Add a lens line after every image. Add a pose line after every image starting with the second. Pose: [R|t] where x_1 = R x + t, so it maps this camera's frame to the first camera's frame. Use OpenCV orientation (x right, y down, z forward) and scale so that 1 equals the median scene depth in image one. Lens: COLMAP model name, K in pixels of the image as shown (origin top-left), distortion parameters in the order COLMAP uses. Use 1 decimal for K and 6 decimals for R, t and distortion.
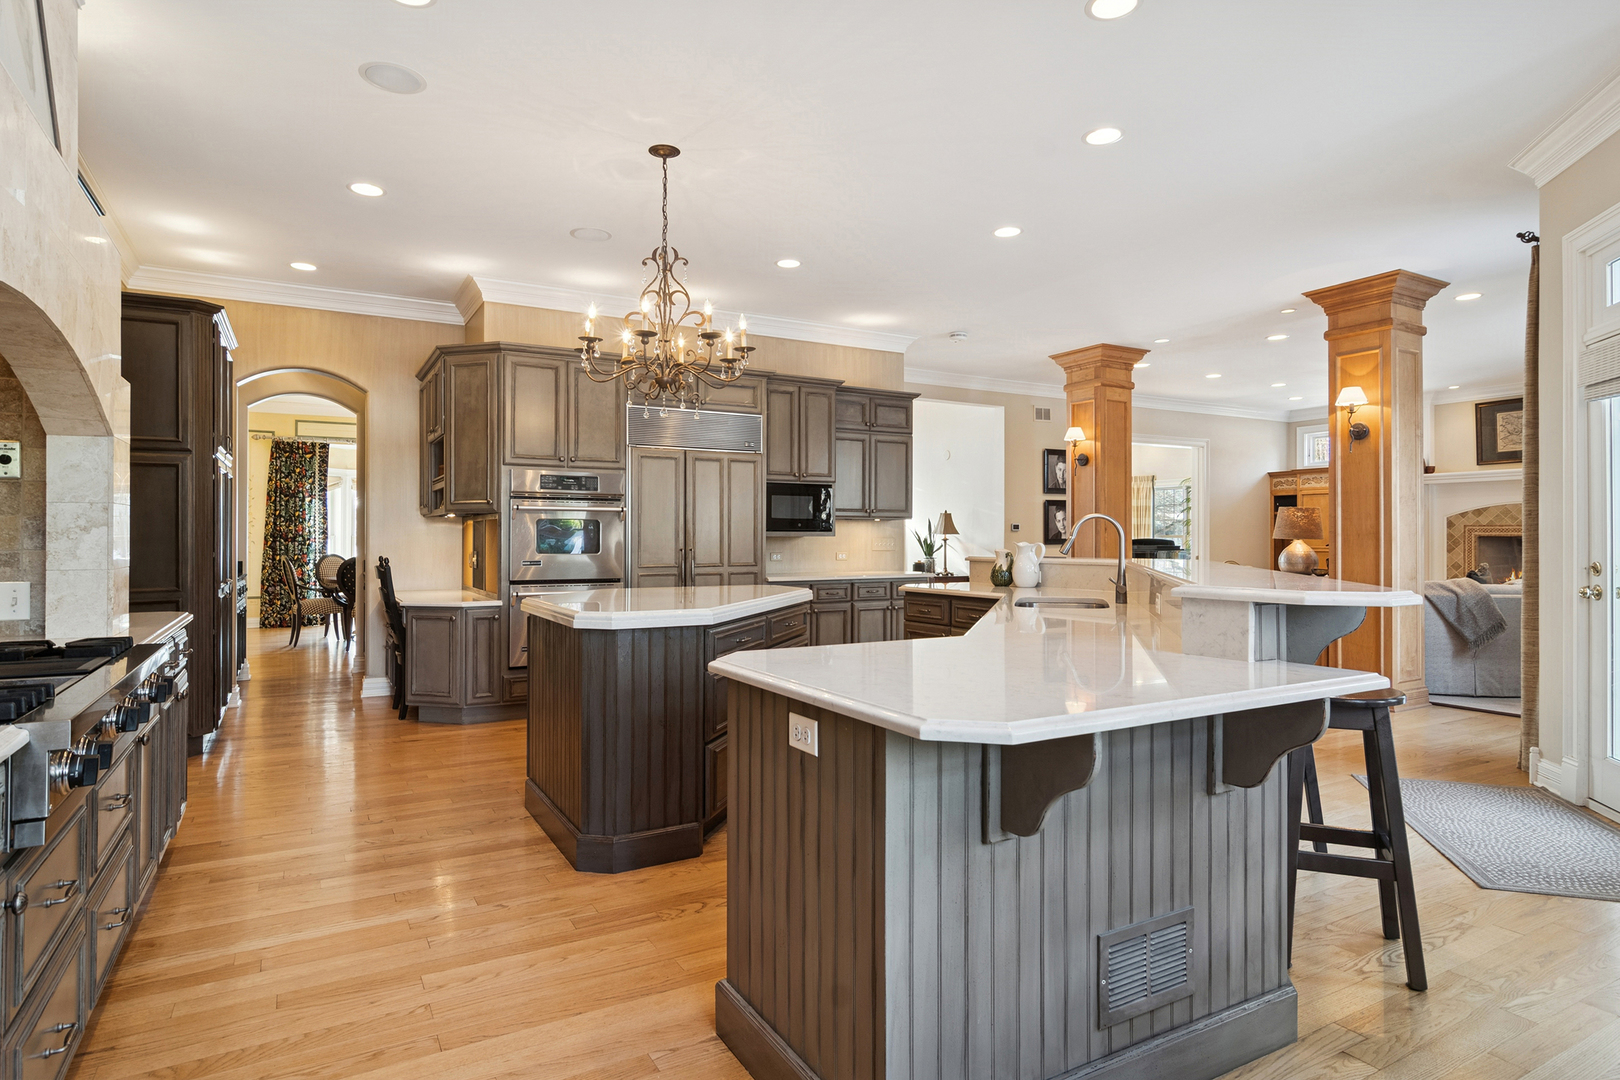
lens RADIAL K [[879.8, 0, 810.0], [0, 879.8, 540.0], [0, 0, 1]] dist [0.000362, -0.000007]
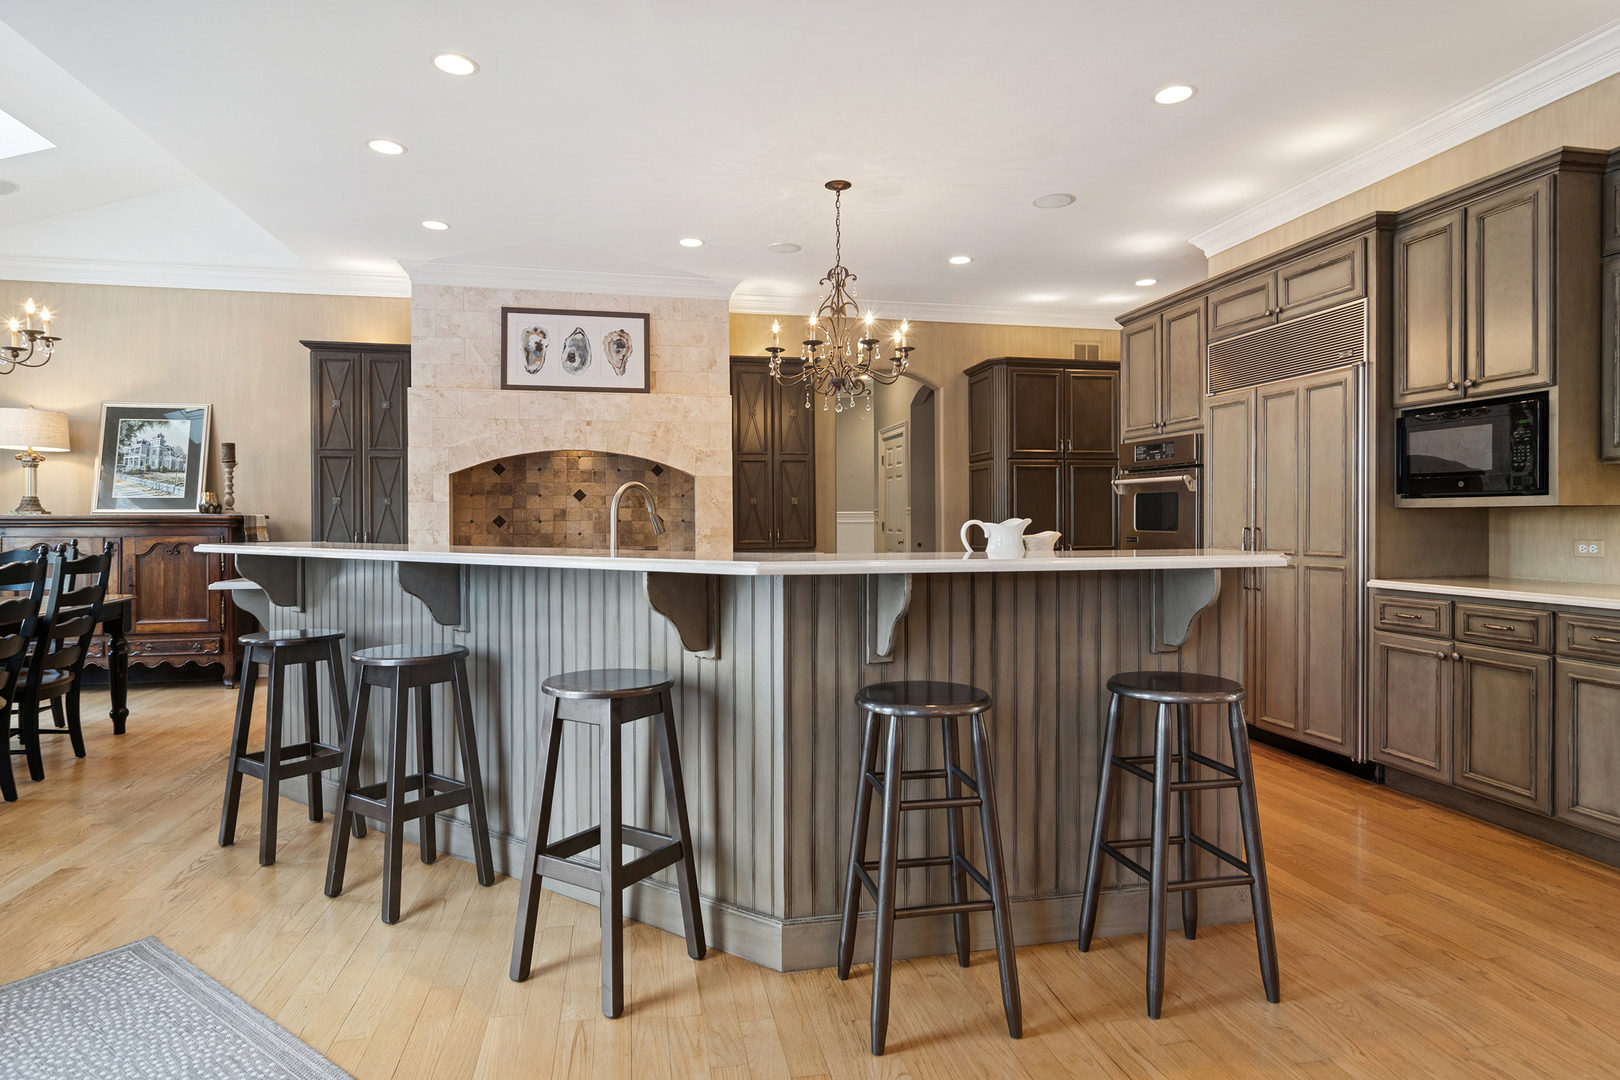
lens RADIAL K [[879.8, 0, 810.0], [0, 879.8, 540.0], [0, 0, 1]] dist [0.000362, -0.000007]
pose [[-0.309918, 0.024865, -0.950438, 0.643740], [0.005143, 0.999687, 0.024477, 0.000868], [0.950749, 0.002698, -0.309949, 0.880361]]
